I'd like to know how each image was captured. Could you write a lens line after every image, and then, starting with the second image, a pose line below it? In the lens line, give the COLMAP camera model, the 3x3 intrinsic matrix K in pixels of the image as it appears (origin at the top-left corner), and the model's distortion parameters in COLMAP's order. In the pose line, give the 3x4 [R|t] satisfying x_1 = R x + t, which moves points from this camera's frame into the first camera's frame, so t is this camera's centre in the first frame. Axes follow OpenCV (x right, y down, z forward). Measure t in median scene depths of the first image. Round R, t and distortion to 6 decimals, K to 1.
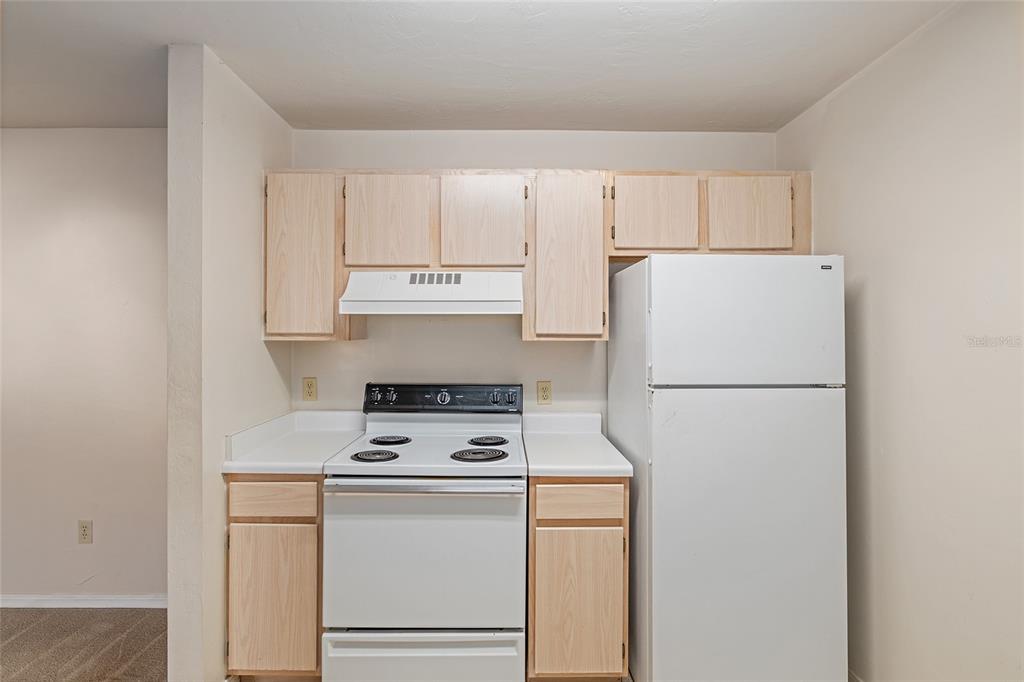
lens RADIAL K [[502.0, 0, 510.2], [0, 502.0, 328.0], [0, 0, 1]] dist [-0.001382, -0.000195]
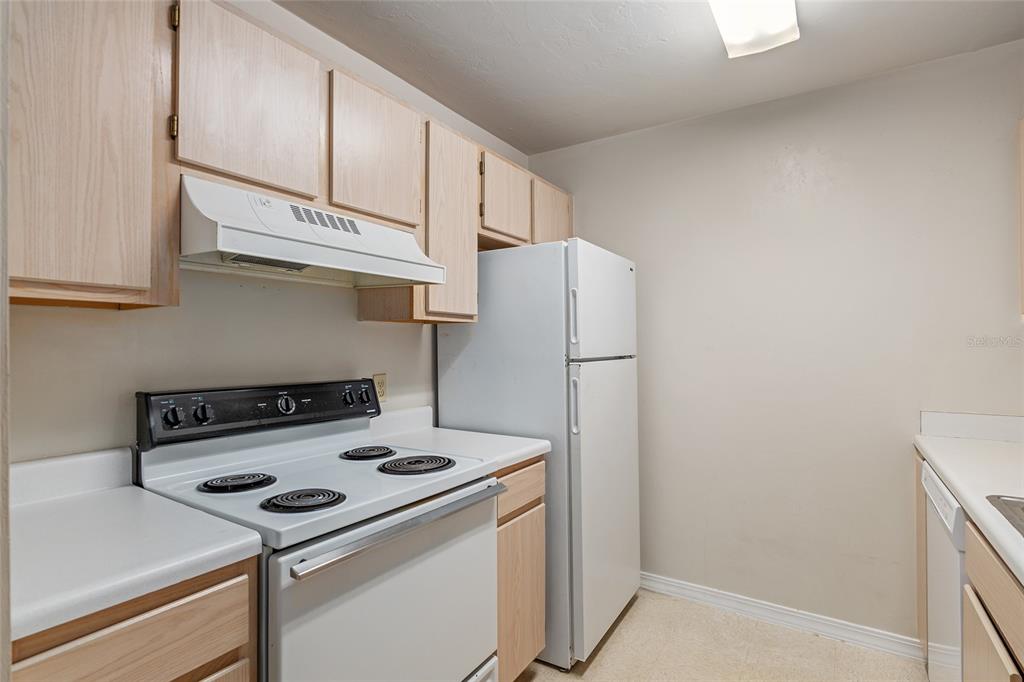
lens RADIAL K [[502.3, 0, 512.0], [0, 502.3, 341.0], [0, 0, 1]] dist [-0.000584, -0.000281]
pose [[0.555189, 0.001342, 0.831723, -0.561889], [0.002662, 0.999991, -0.003391, 0.063915], [-0.831720, 0.004097, 0.555181, 0.423252]]
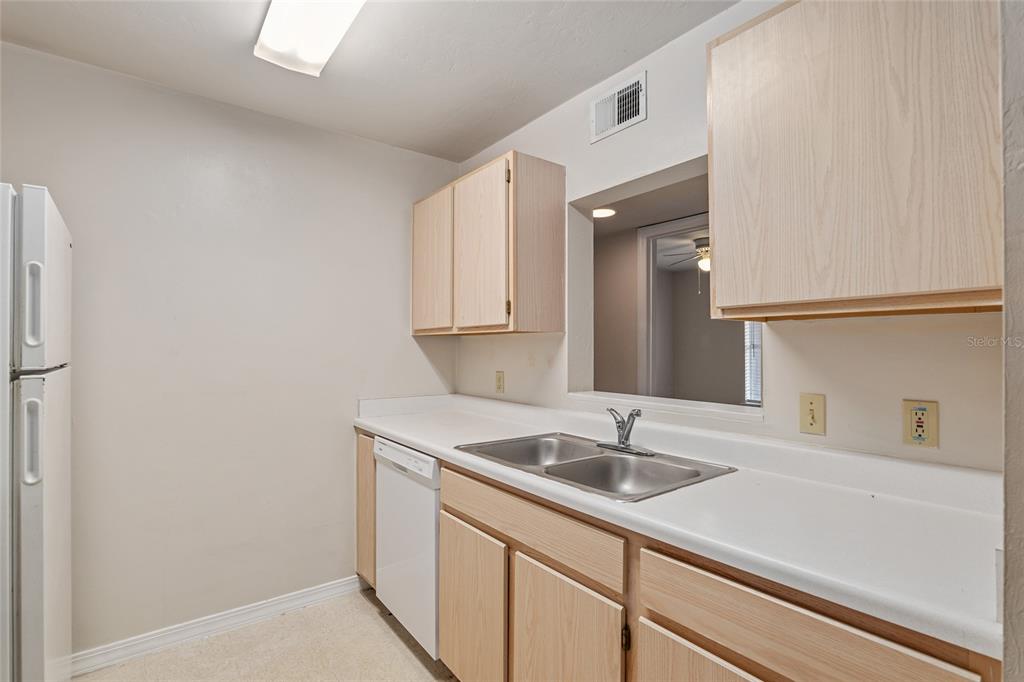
lens RADIAL K [[478.8, 0, 512.0], [0, 478.8, 341.0], [0, 0, 1]] dist [-0.018968, 0.000994]
pose [[-0.599636, 0.009286, 0.800219, -0.523171], [-0.006599, 0.999841, -0.016548, 0.065203], [-0.800246, -0.015203, -0.599480, 0.725543]]
